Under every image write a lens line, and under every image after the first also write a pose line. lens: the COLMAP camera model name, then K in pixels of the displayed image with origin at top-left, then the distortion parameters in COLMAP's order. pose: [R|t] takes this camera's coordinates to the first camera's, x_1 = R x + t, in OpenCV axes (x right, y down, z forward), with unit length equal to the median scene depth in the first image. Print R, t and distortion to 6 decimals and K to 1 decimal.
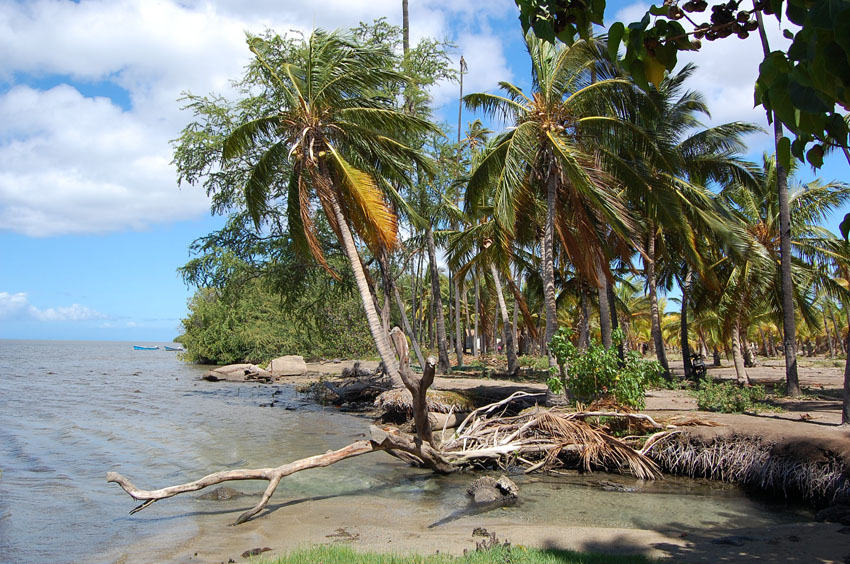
lens RADIAL K [[648.7, 0, 420.4], [0, 648.7, 277.8], [0, 0, 1]] dist [-0.113929, 0.047750]
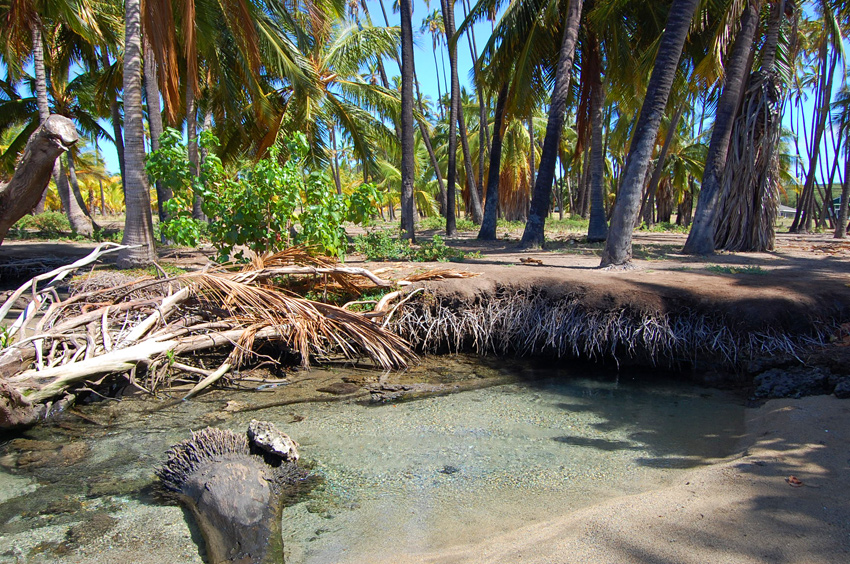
lens RADIAL K [[648.7, 0, 420.4], [0, 648.7, 277.8], [0, 0, 1]] dist [-0.113929, 0.047750]
pose [[0.668114, -0.070622, 0.740700, -0.082152], [-0.083791, 0.982012, 0.169209, 0.113040], [-0.739326, -0.175115, 0.650178, 0.543098]]
